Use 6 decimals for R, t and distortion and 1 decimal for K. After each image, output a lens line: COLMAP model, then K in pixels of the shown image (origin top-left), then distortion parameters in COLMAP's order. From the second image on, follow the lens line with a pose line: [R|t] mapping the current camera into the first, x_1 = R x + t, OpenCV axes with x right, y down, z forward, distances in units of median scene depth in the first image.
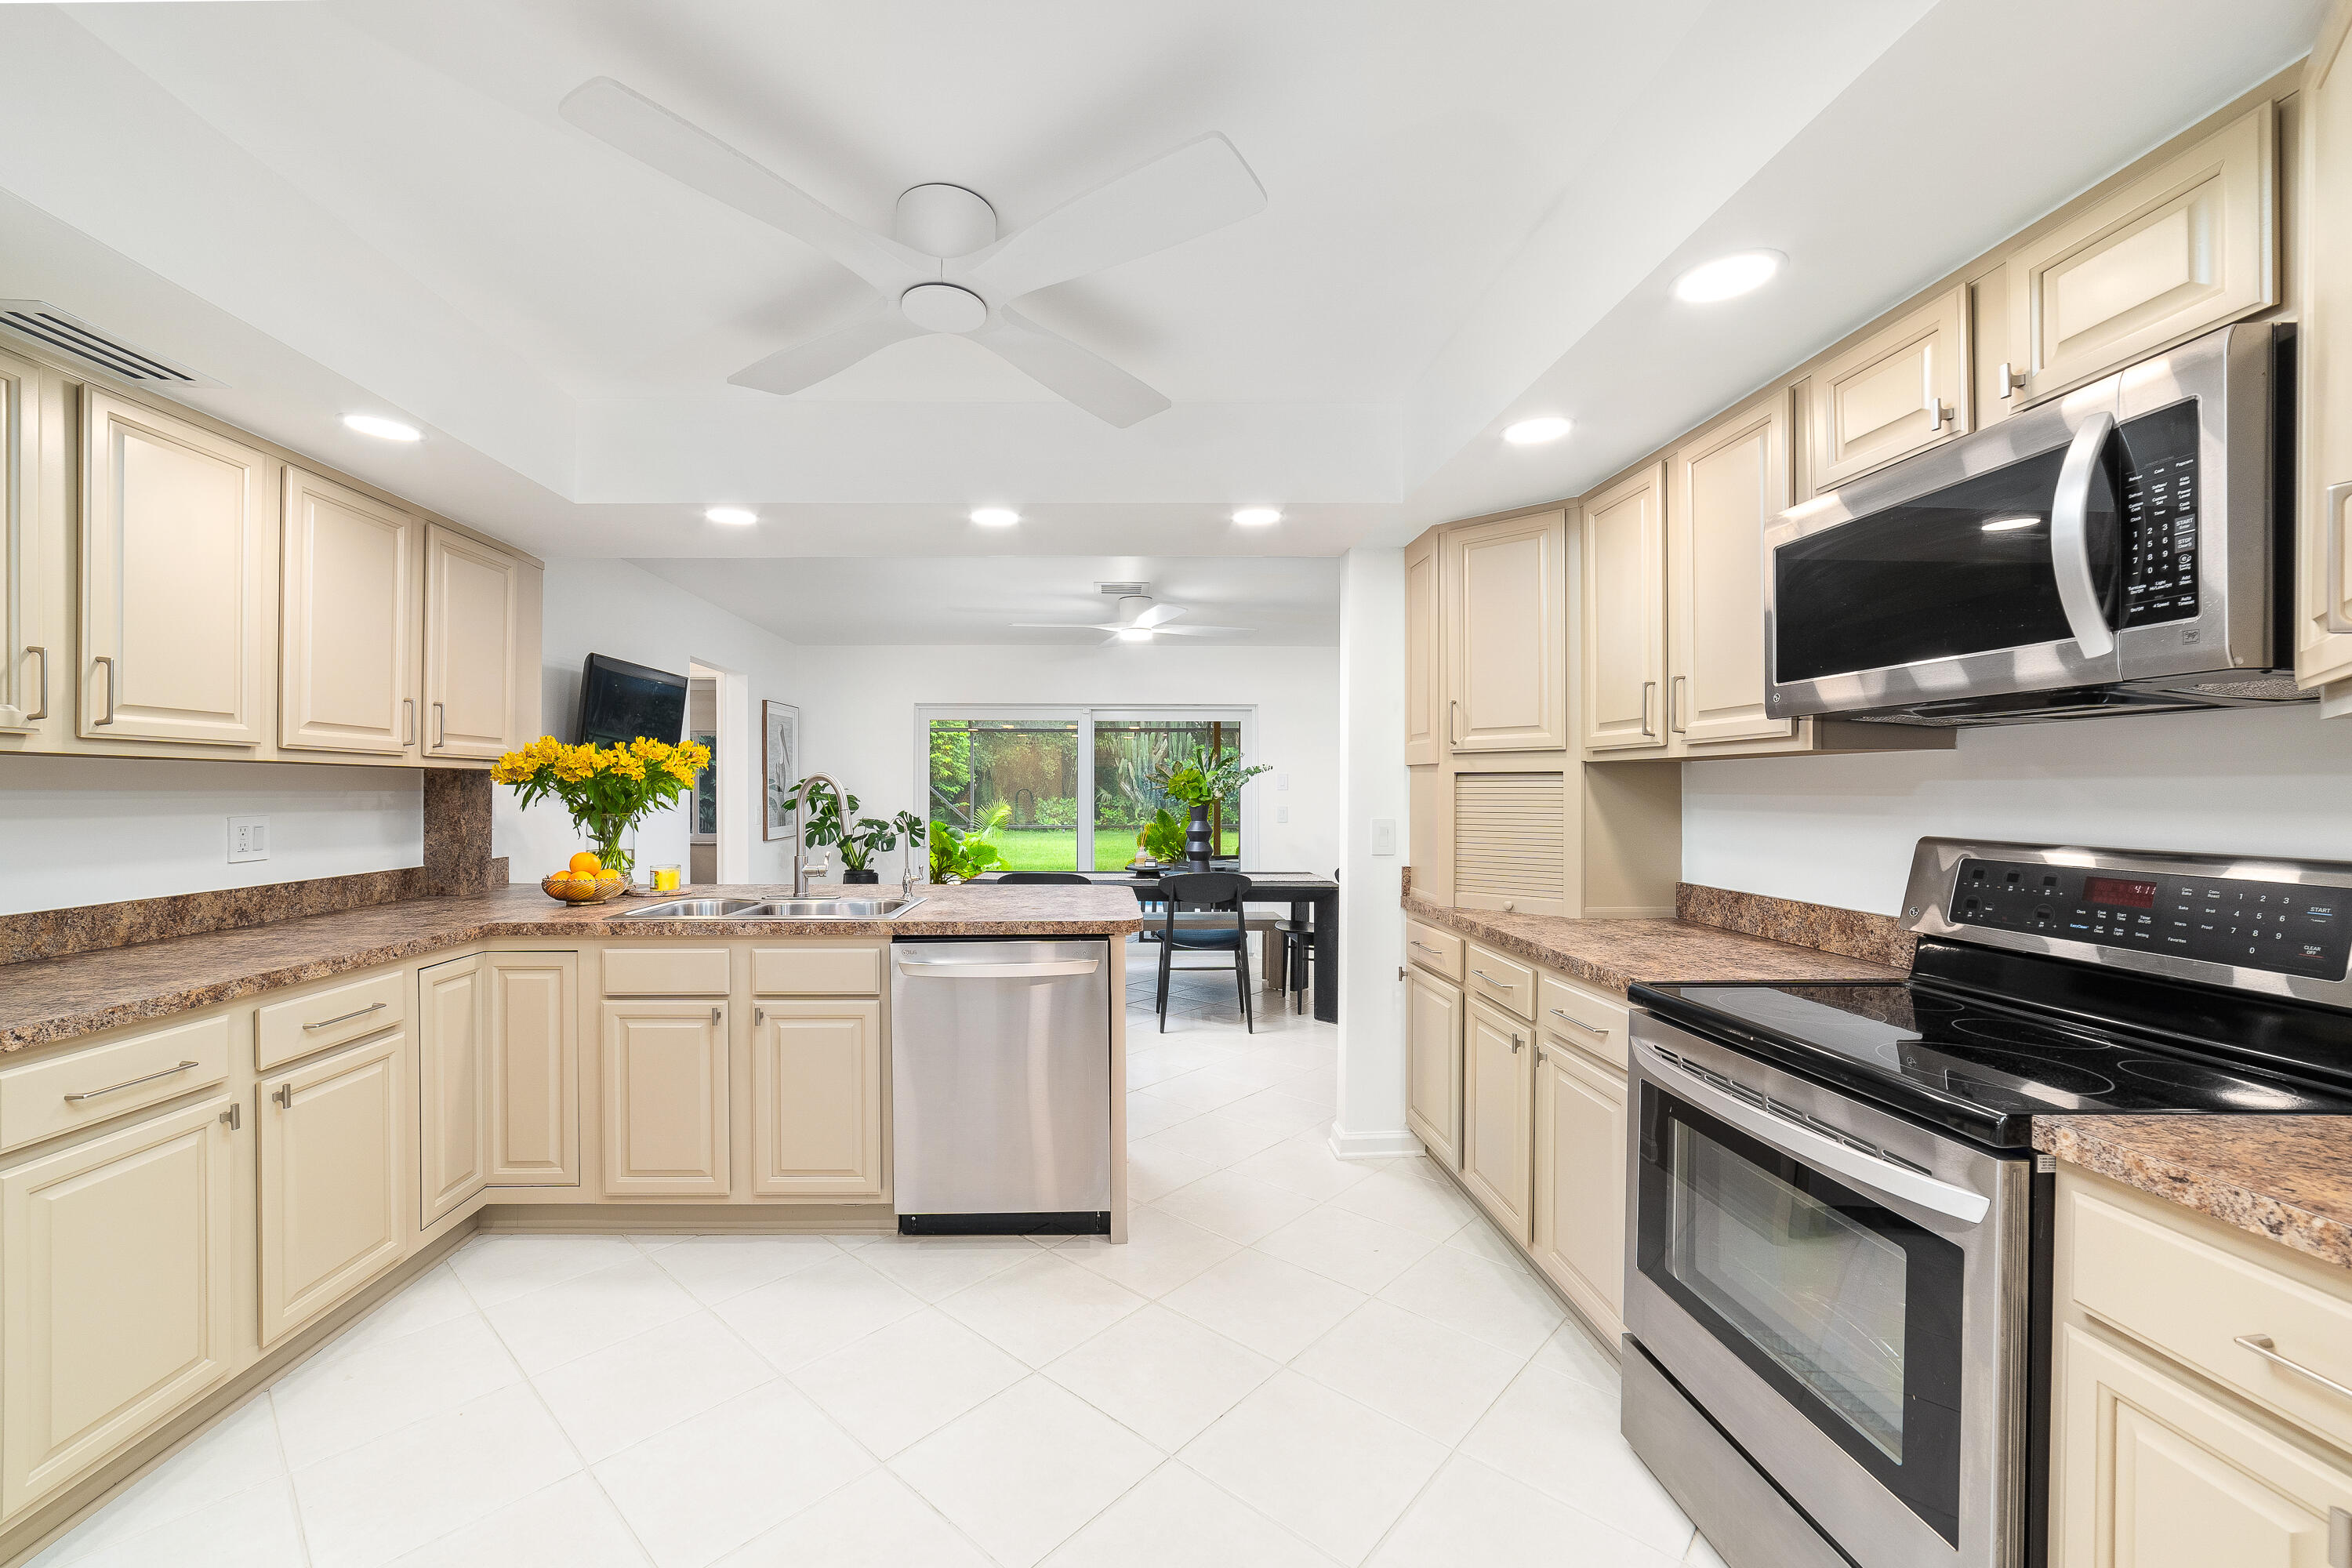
lens RADIAL K [[926.6, 0, 1123.0], [0, 926.6, 797.4], [0, 0, 1]] dist [-0.022541, 0.008730]
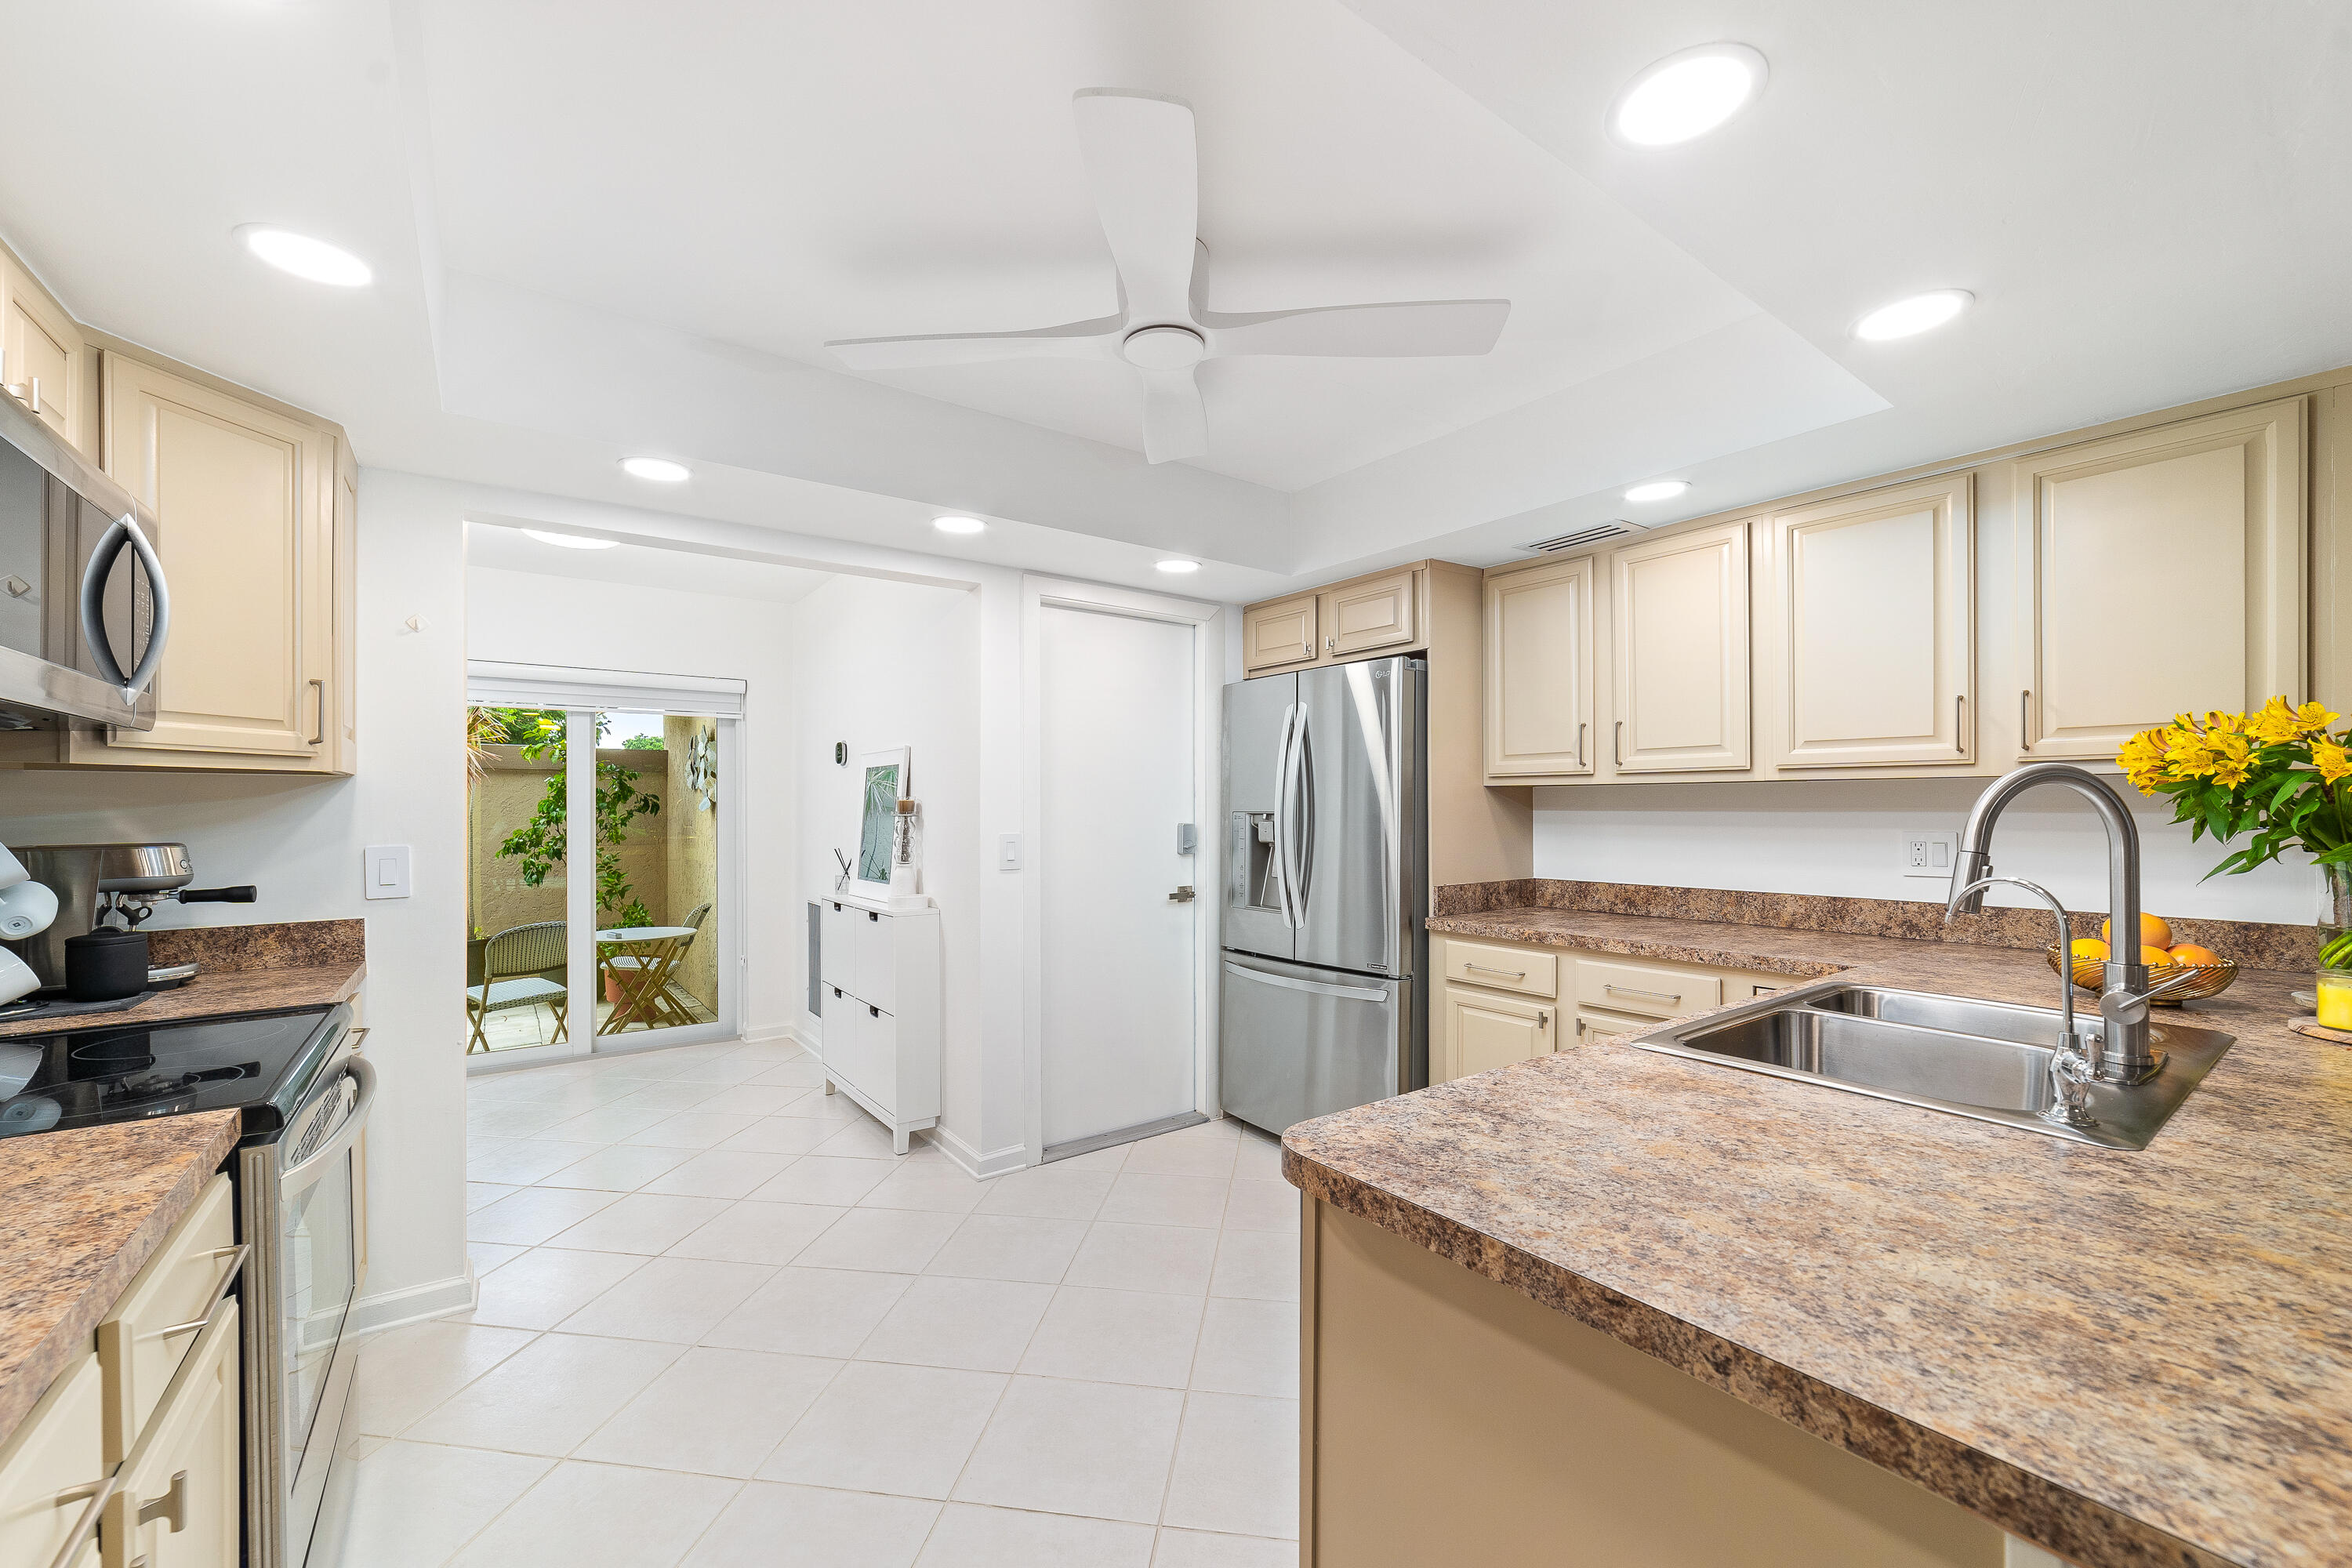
lens RADIAL K [[958.0, 0, 1163.8], [0, 958.0, 798.2], [0, 0, 1]] dist [-0.024691, 0.008303]
pose [[-0.835045, -0.001695, -0.550179, 0.293836], [-0.000221, 0.999996, -0.002746, -0.011802], [0.550182, -0.002172, -0.835042, 1.349105]]
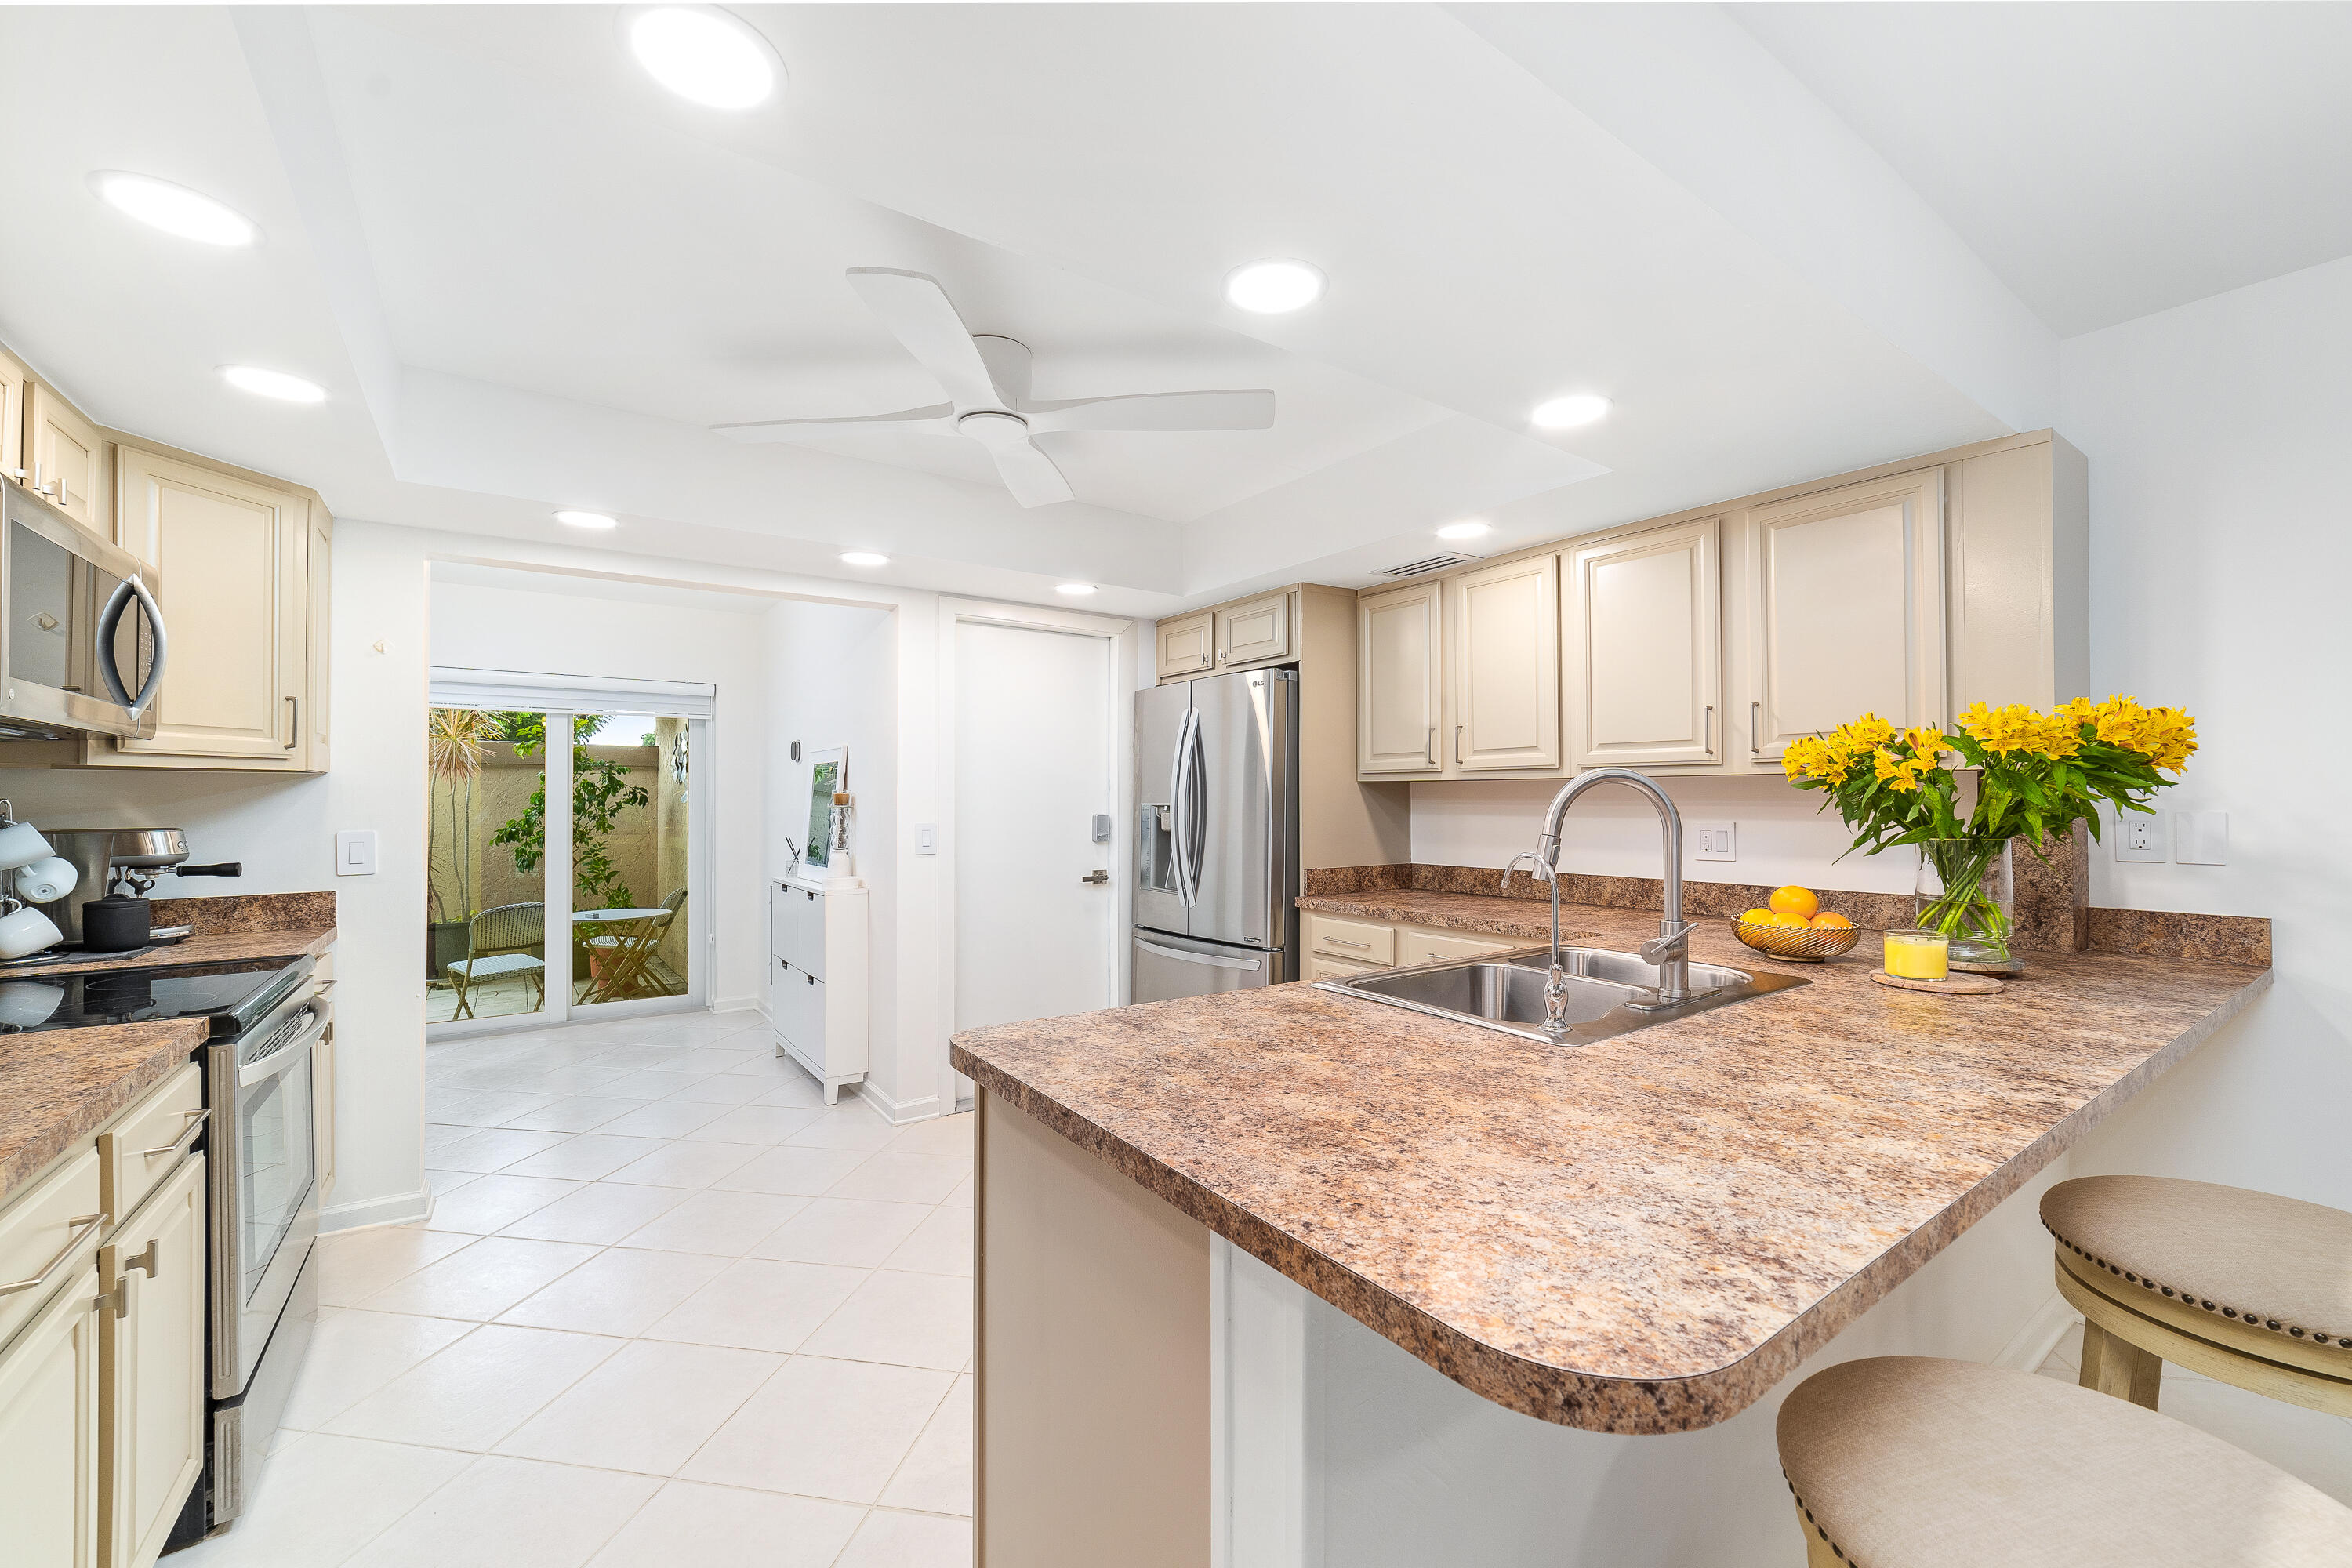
lens RADIAL K [[914.6, 0, 1166.1], [0, 914.6, 784.8], [0, 0, 1]] dist [-0.021468, 0.007037]
pose [[-0.828162, -0.006497, -0.560451, 0.244982], [-0.001234, 0.999952, -0.009768, -0.012780], [0.560488, -0.007398, -0.828130, 1.512219]]
